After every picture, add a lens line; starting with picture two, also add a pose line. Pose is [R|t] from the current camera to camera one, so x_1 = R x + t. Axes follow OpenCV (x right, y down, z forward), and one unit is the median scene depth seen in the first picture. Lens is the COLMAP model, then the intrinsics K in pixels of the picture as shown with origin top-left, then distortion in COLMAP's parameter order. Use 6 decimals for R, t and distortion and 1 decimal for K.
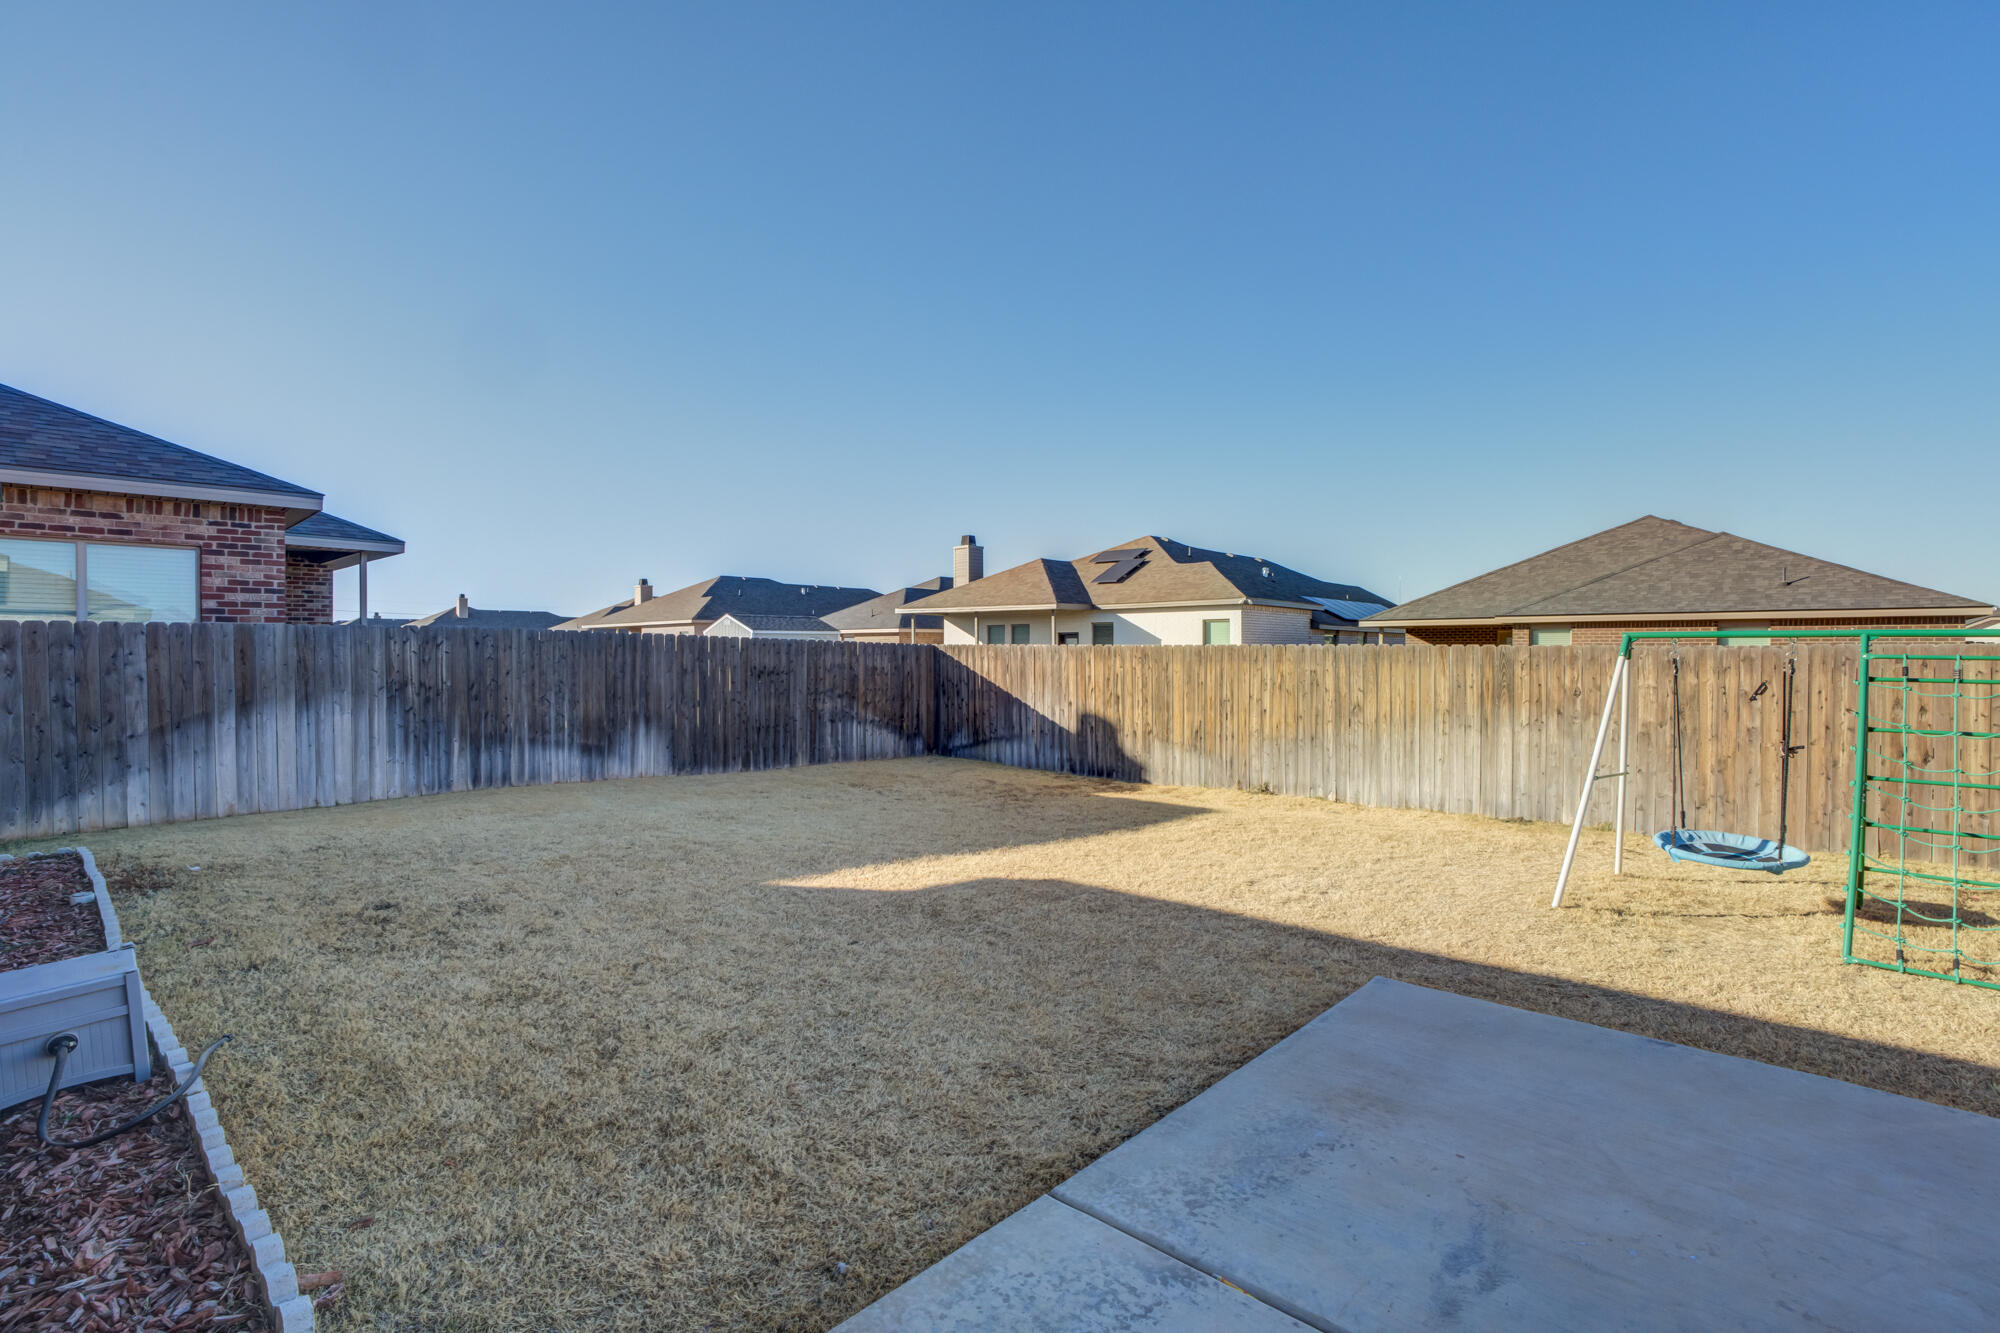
lens RADIAL K [[920.6, 0, 1016.5], [0, 920.6, 660.7], [0, 0, 1]] dist [-0.059749, 0.019368]
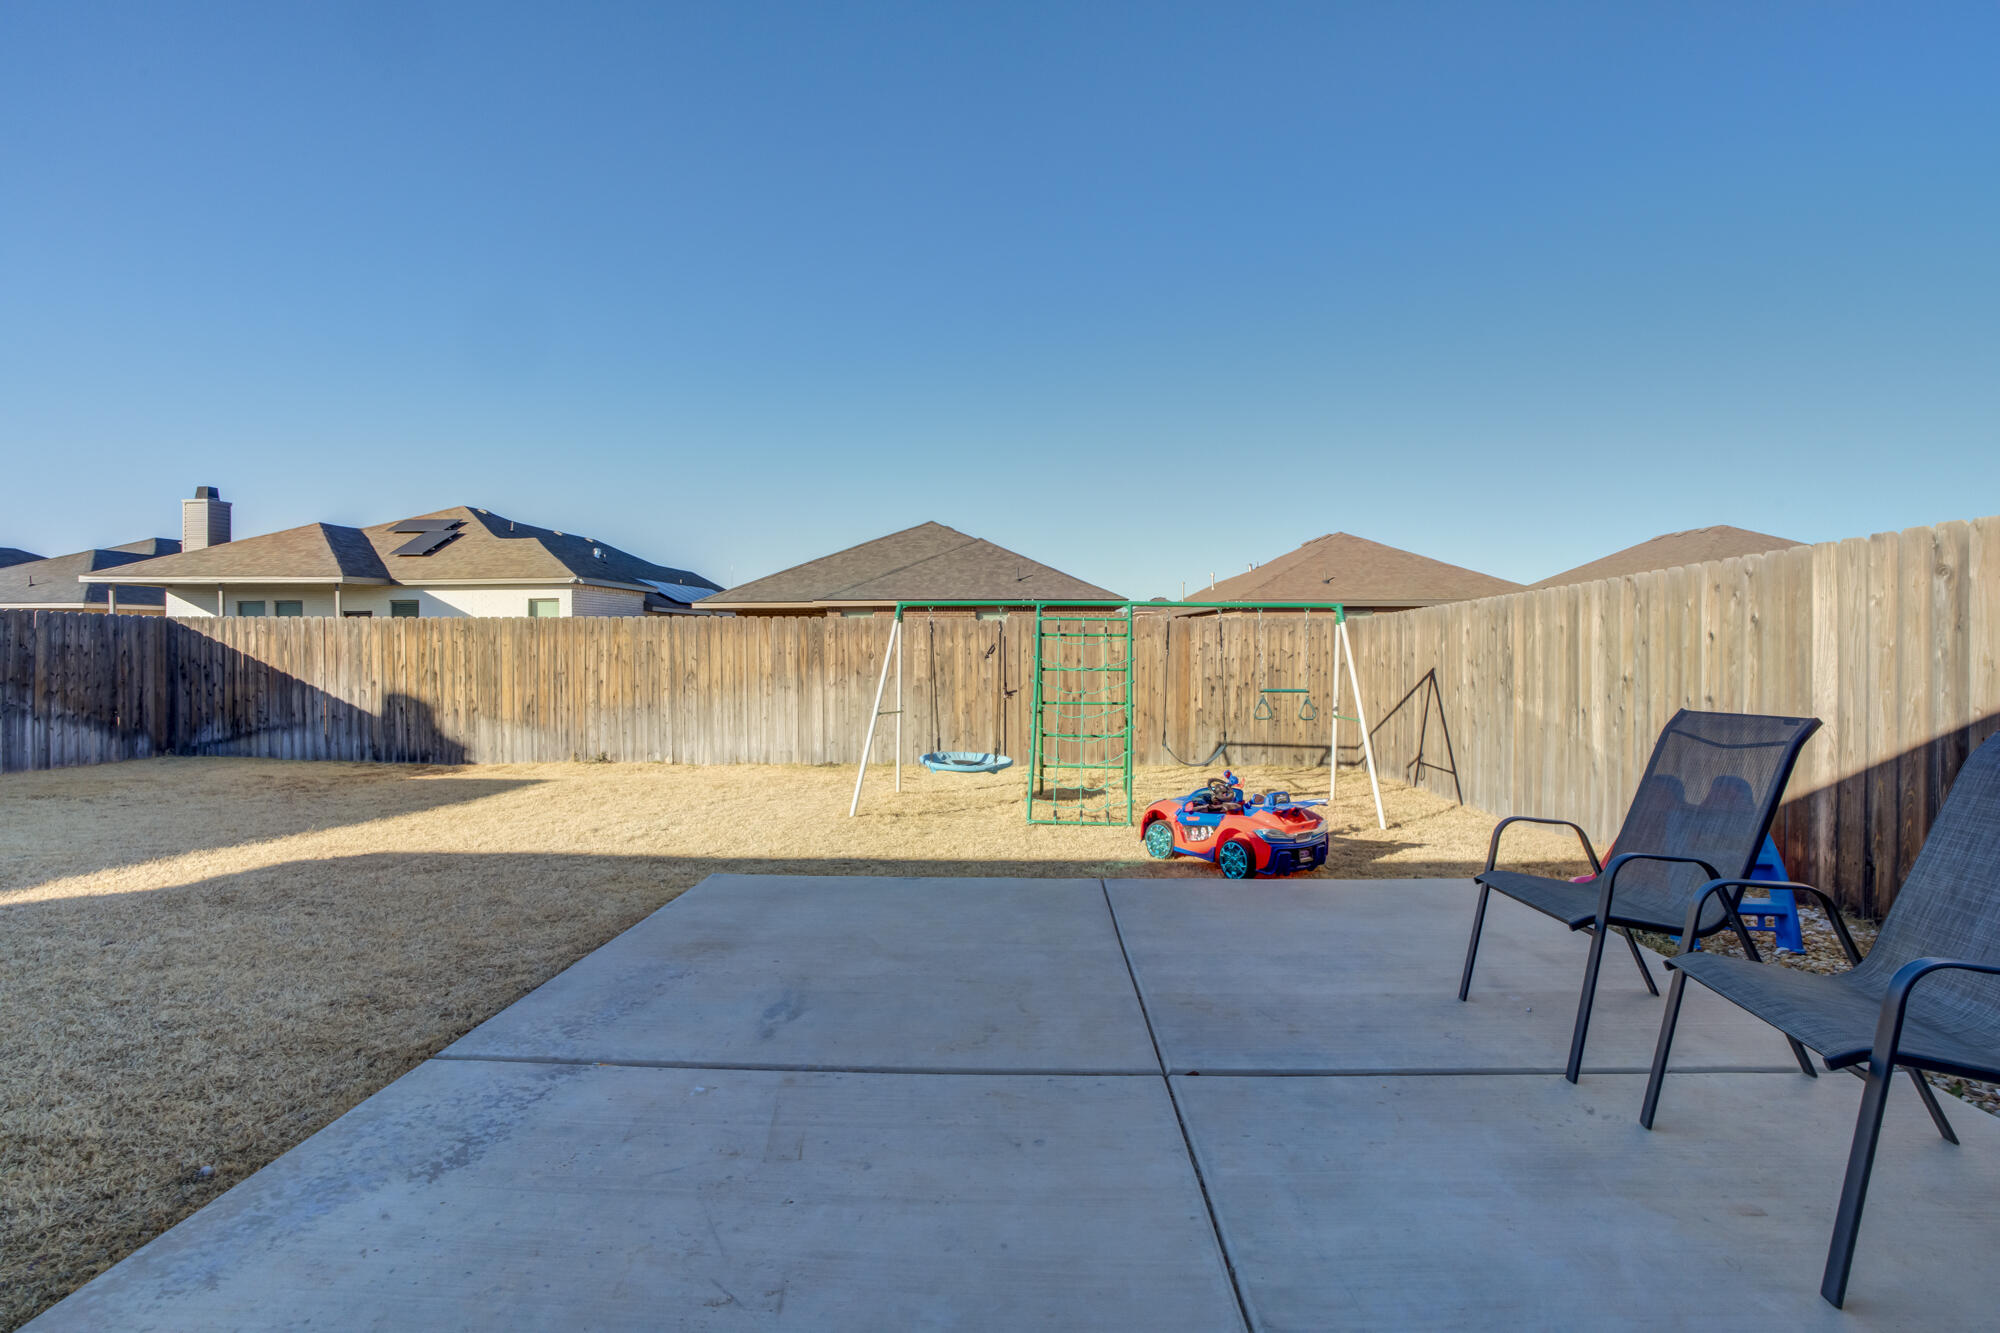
lens RADIAL K [[920.6, 0, 1008.0], [0, 920.6, 625.3], [0, 0, 1]] dist [-0.059749, 0.019368]
pose [[0.770492, 0.006794, 0.637414, -0.036073], [0.009025, 0.999727, -0.021565, 0.025082], [-0.637386, 0.022369, 0.770220, -0.092476]]
